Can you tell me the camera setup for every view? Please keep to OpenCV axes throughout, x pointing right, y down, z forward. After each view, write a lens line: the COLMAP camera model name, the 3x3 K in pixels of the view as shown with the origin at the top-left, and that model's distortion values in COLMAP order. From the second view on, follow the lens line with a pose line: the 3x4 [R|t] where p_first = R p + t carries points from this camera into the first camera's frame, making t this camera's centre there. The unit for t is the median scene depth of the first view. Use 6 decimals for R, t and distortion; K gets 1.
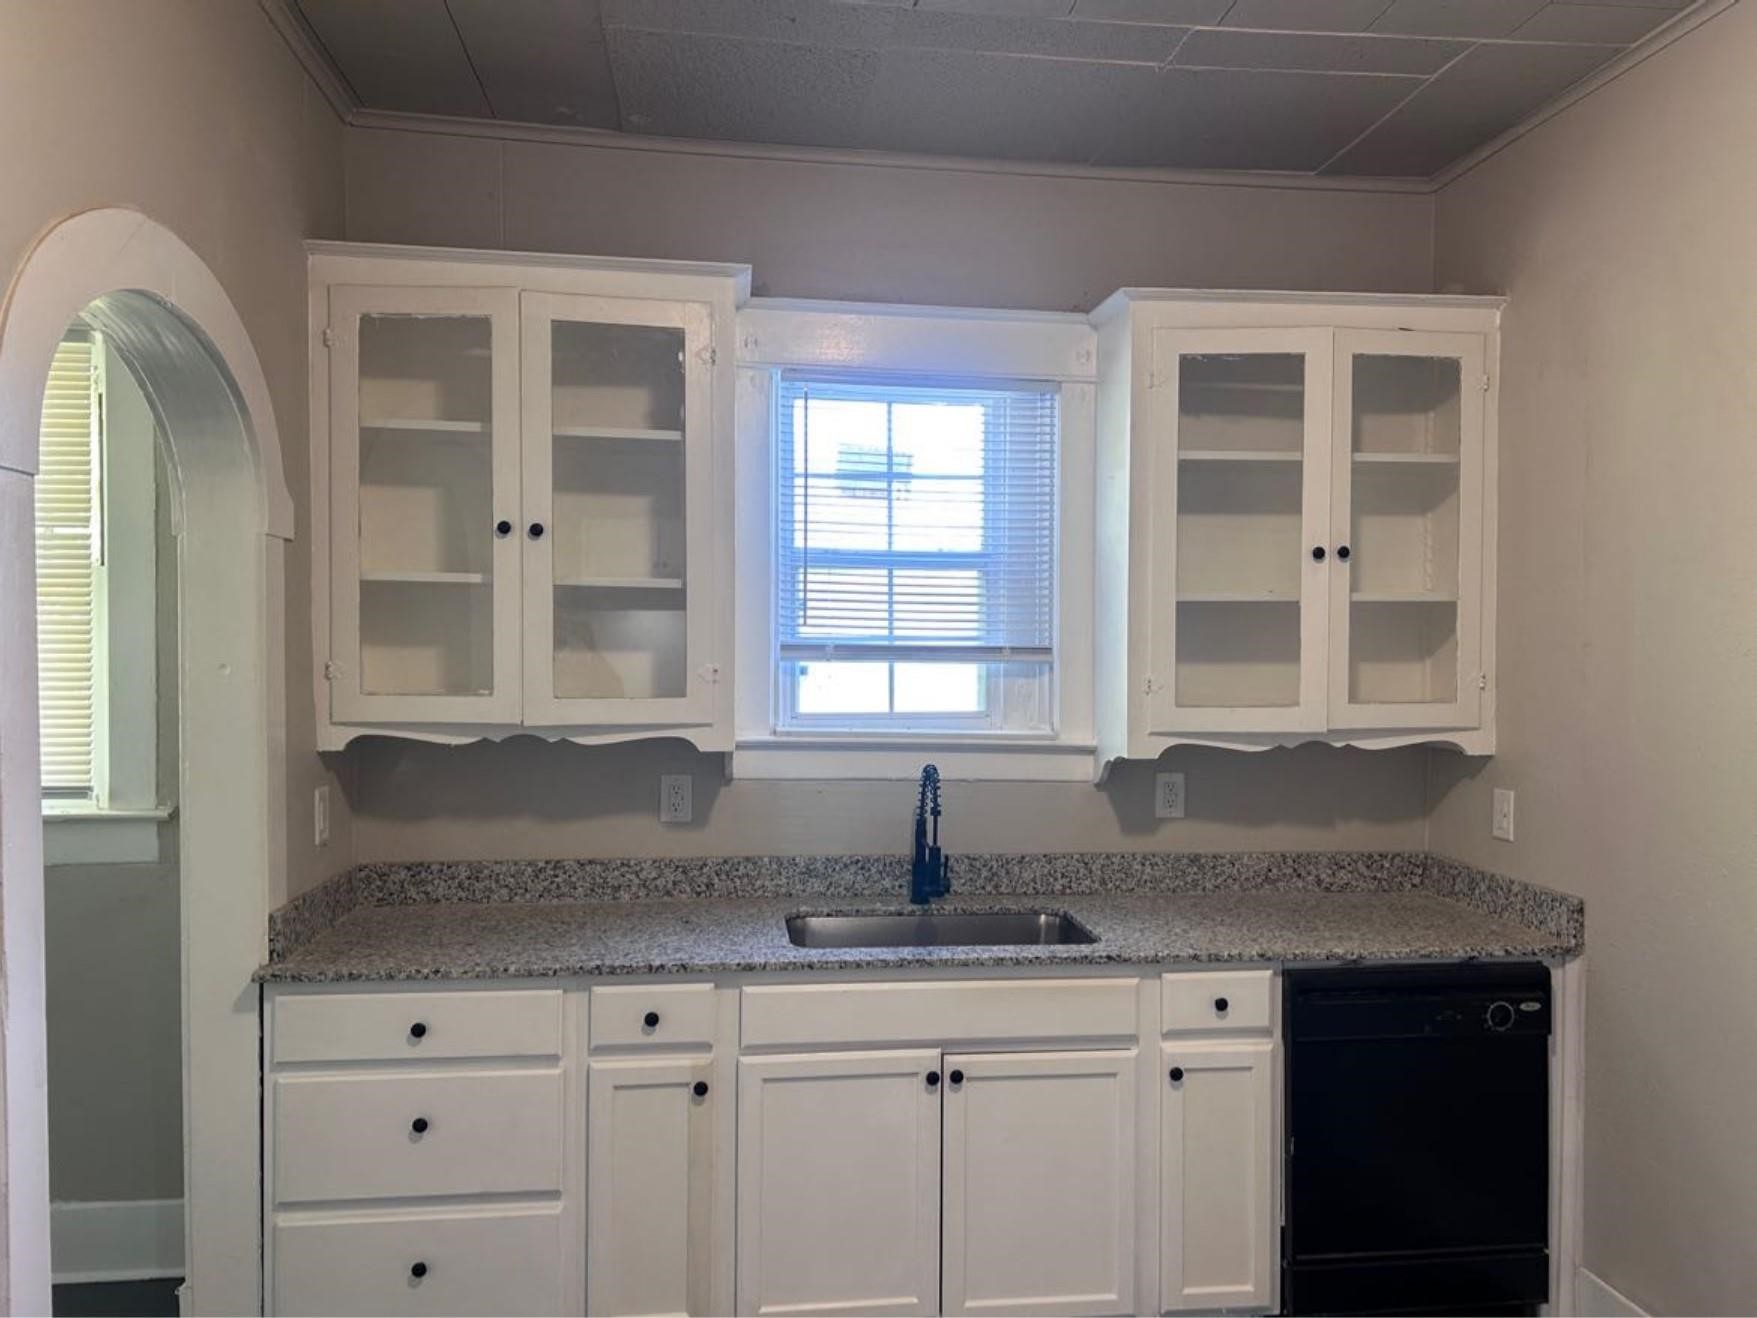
lens RADIAL K [[1268.7, 0, 878.5], [0, 1268.7, 659.0], [0, 0, 1]] dist [0.005298, -0.003966]
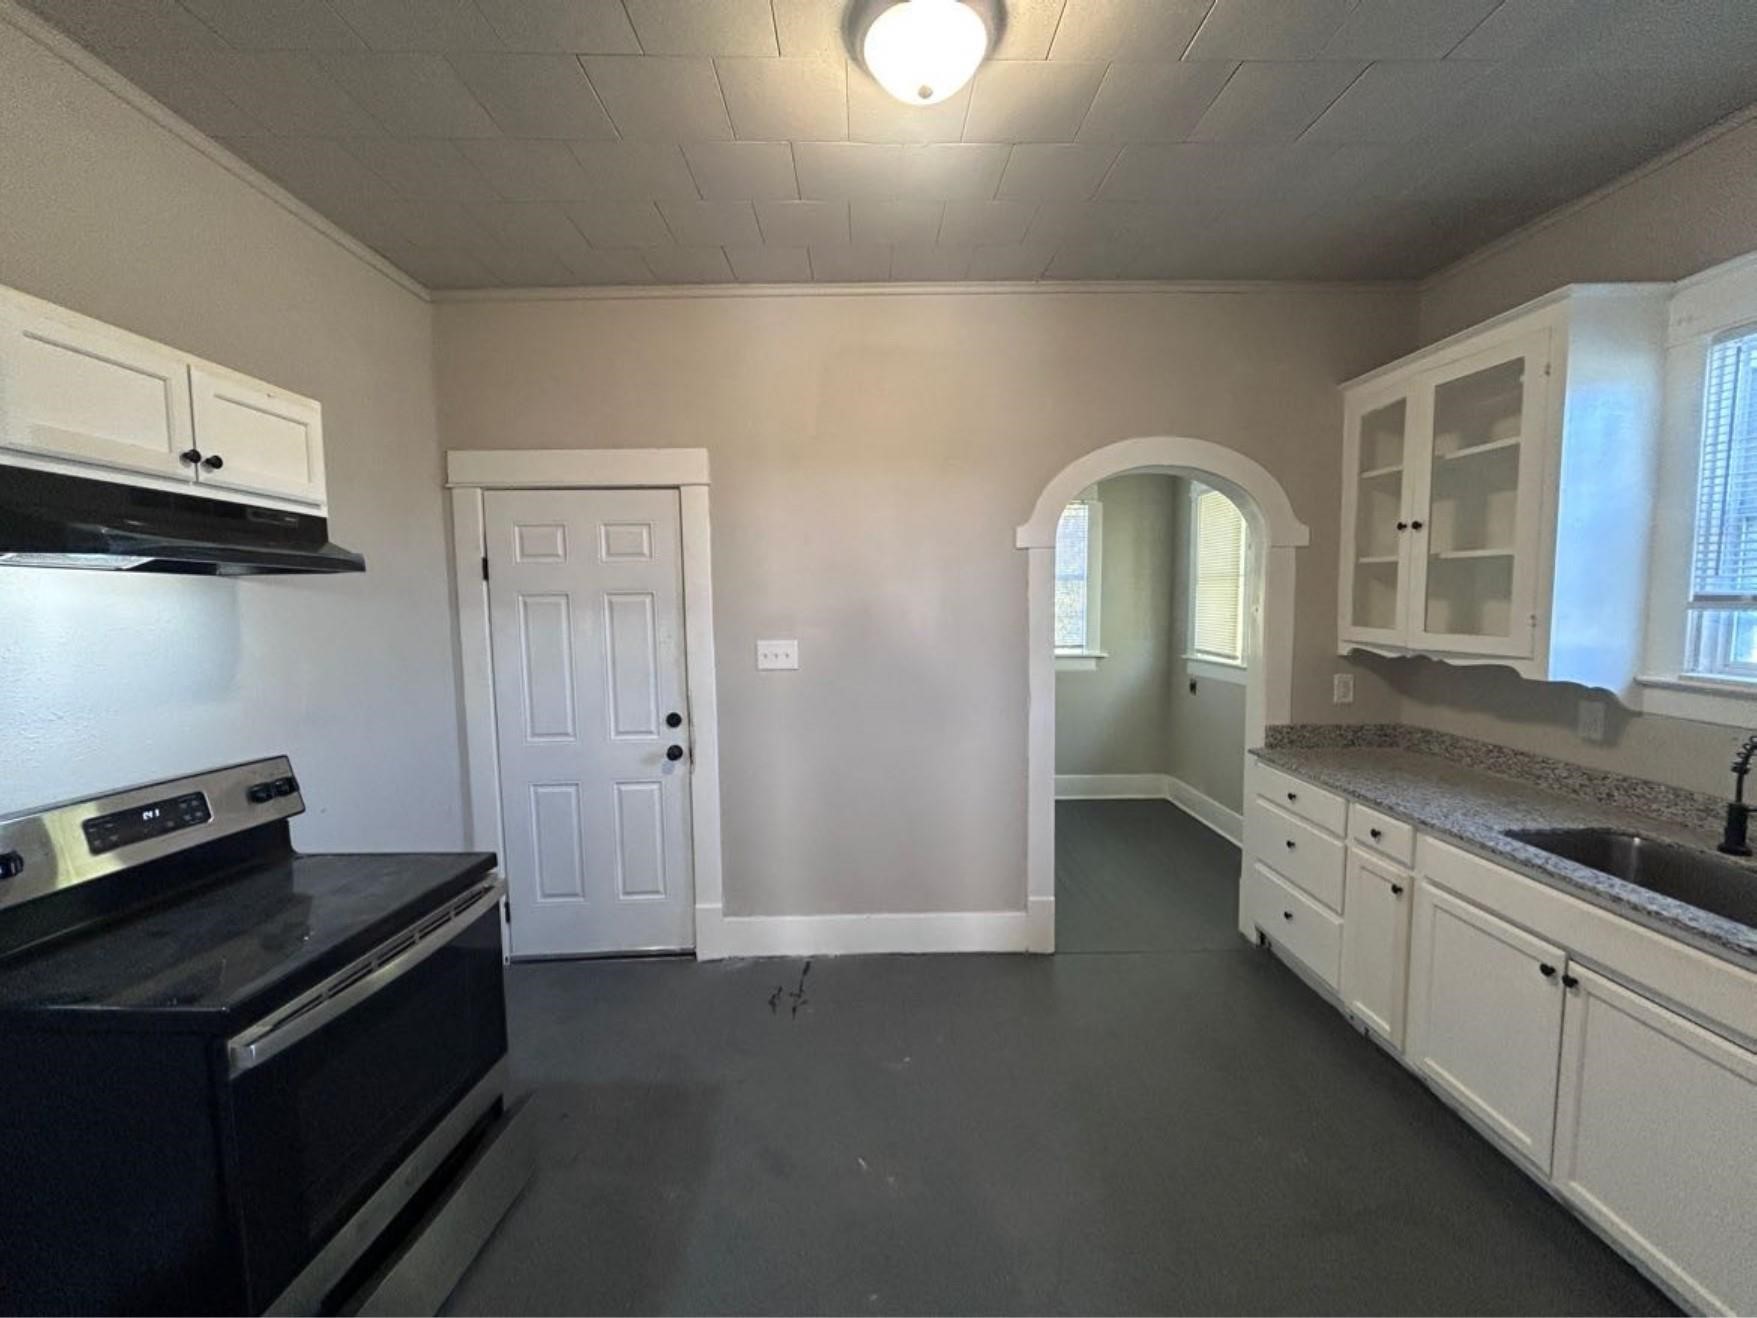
lens RADIAL K [[703.0, 0, 878.5], [0, 703.0, 659.0], [0, 0, 1]] dist [0.002154, 0.000020]
pose [[-0.107465, 0.082042, -0.990818, 0.680291], [-0.001014, 0.996580, 0.082629, -0.007685], [0.994208, 0.009884, -0.107014, 0.424608]]
